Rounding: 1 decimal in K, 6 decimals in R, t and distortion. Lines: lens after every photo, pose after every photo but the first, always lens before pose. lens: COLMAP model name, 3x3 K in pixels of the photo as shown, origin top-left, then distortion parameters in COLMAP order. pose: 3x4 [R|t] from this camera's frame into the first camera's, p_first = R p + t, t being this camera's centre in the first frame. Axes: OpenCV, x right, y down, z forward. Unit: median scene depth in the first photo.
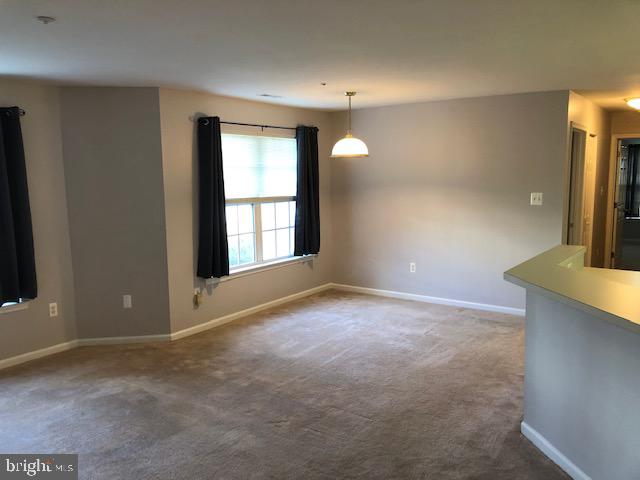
lens RADIAL K [[516.1, 0, 307.0], [0, 516.1, 232.3], [0, 0, 1]] dist [0.000933, -0.006880]
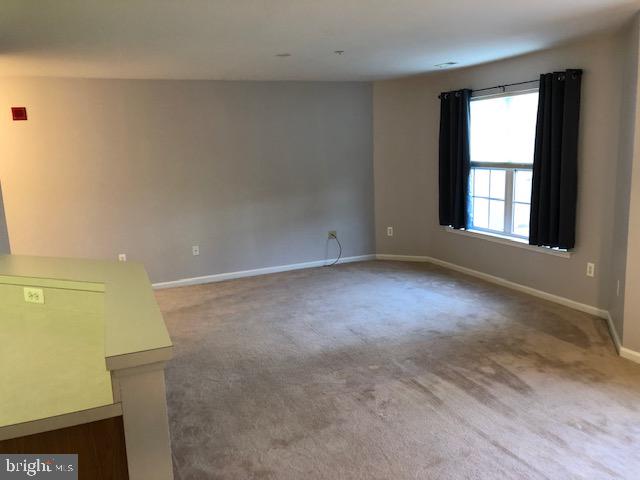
lens RADIAL K [[516.1, 0, 317.2], [0, 516.1, 241.1], [0, 0, 1]] dist [0.000933, -0.006880]
pose [[-0.526116, 0.165587, -0.834136, 0.635769], [-0.077369, 0.967472, 0.240856, -0.107686], [0.846886, 0.191254, -0.496191, 1.082882]]
